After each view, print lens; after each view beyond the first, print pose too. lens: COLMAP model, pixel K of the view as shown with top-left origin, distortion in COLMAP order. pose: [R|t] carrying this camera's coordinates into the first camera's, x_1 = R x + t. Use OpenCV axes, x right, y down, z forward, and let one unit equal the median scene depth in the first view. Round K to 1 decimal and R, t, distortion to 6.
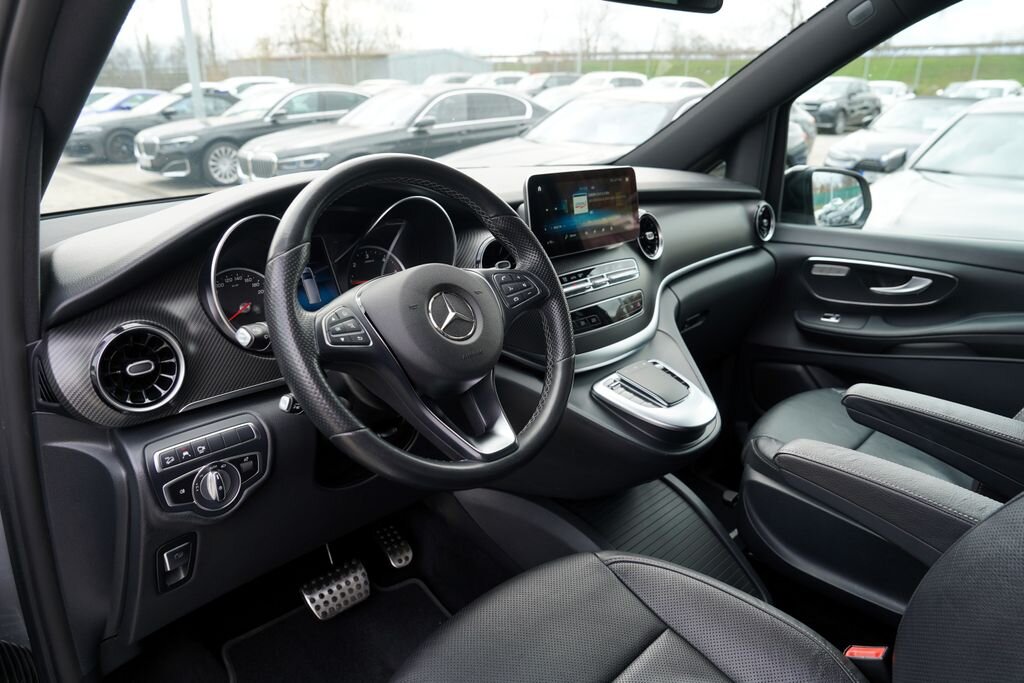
lens RADIAL K [[704.7, 0, 512.0], [0, 704.7, 341.5], [0, 0, 1]] dist [-0.103662, 0.082444]
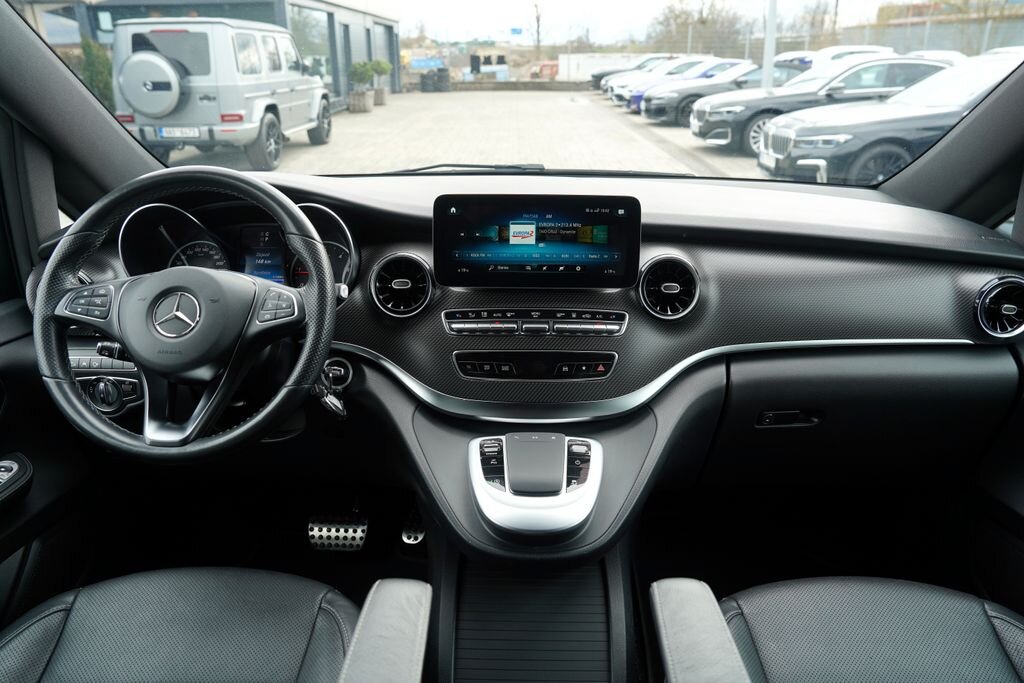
lens RADIAL K [[704.7, 0, 512.0], [0, 704.7, 341.5], [0, 0, 1]] dist [-0.103662, 0.082444]
pose [[0.687071, 0.259530, -0.678659, 0.088575], [-0.230161, 0.963672, 0.135510, -0.022939], [0.689173, 0.063096, 0.721844, 0.048133]]
